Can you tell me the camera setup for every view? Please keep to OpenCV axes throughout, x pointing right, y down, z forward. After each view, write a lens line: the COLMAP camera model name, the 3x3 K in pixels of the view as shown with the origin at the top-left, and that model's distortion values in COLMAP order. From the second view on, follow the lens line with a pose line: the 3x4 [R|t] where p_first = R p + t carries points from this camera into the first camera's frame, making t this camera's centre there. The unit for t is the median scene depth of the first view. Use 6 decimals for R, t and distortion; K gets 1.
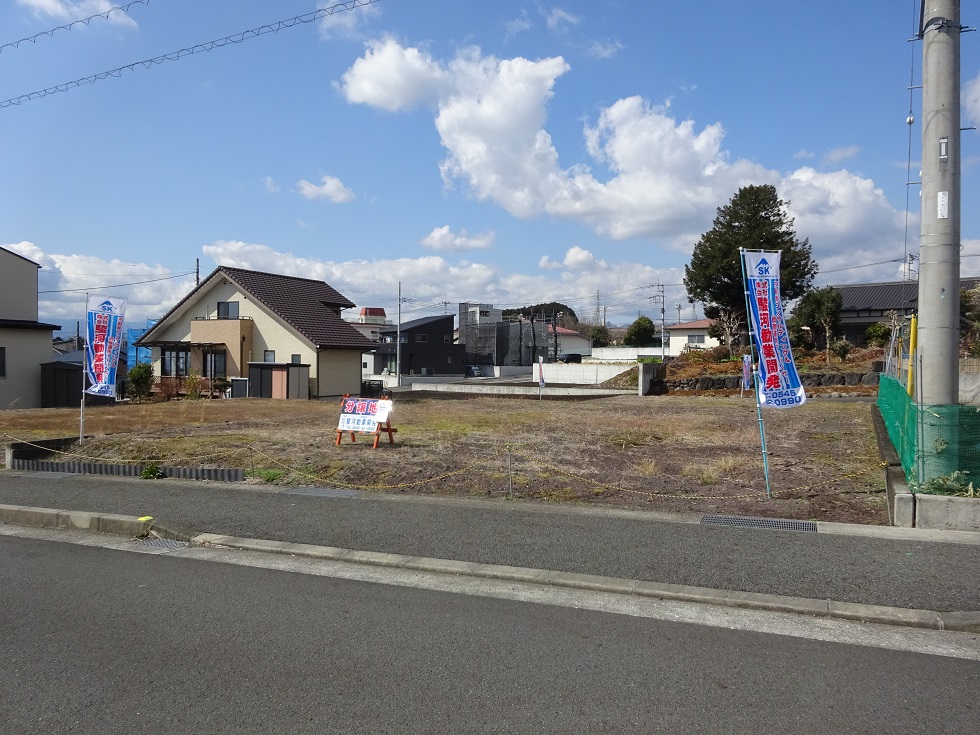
lens RADIAL K [[711.9, 0, 490.0], [0, 711.9, 367.5], [0, 0, 1]] dist [-0.024591, 0.008575]
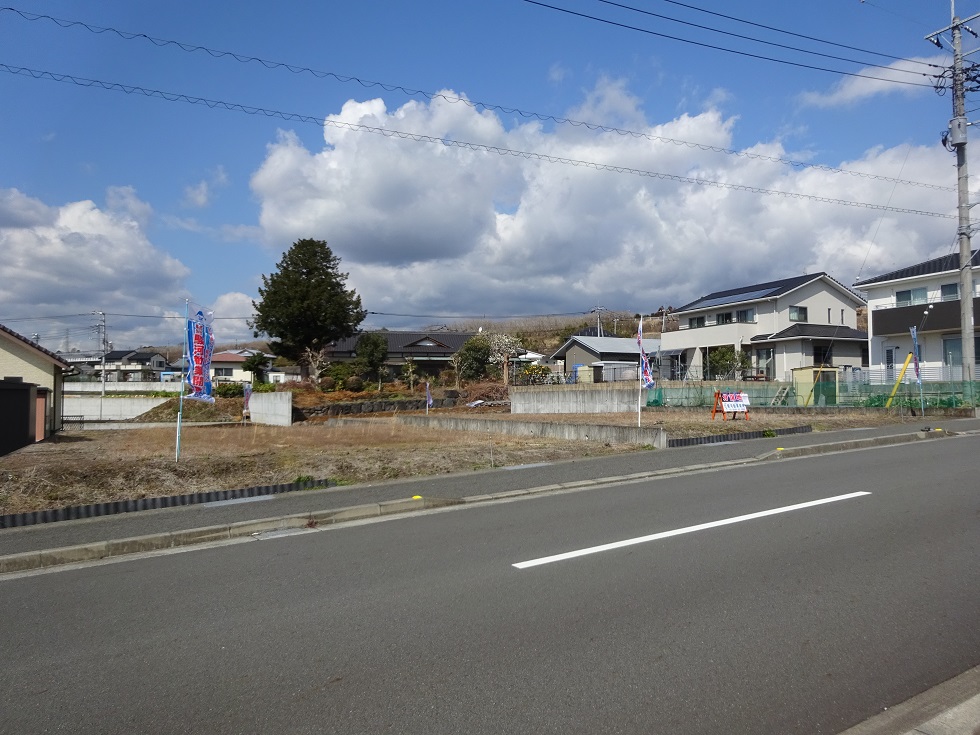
lens RADIAL K [[711.9, 0, 490.0], [0, 711.9, 367.5], [0, 0, 1]] dist [-0.024591, 0.008575]
pose [[0.587553, 0.026046, 0.808766, -0.584679], [0.019489, 0.998736, -0.046322, 0.016154], [-0.808951, 0.042979, 0.586303, 0.149351]]
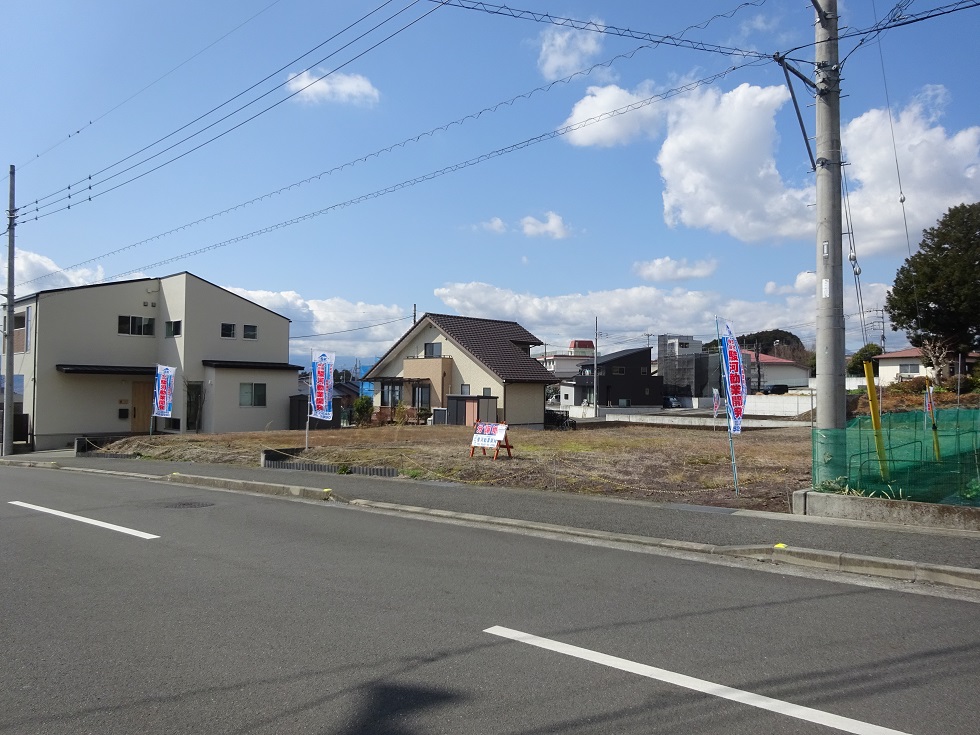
lens RADIAL K [[711.9, 0, 490.0], [0, 711.9, 367.5], [0, 0, 1]] dist [-0.024591, 0.008575]
pose [[0.954676, -0.012051, -0.297402, 0.072386], [-0.000850, 0.999066, -0.043212, -0.001363], [0.297645, 0.041506, 0.953774, -0.096125]]
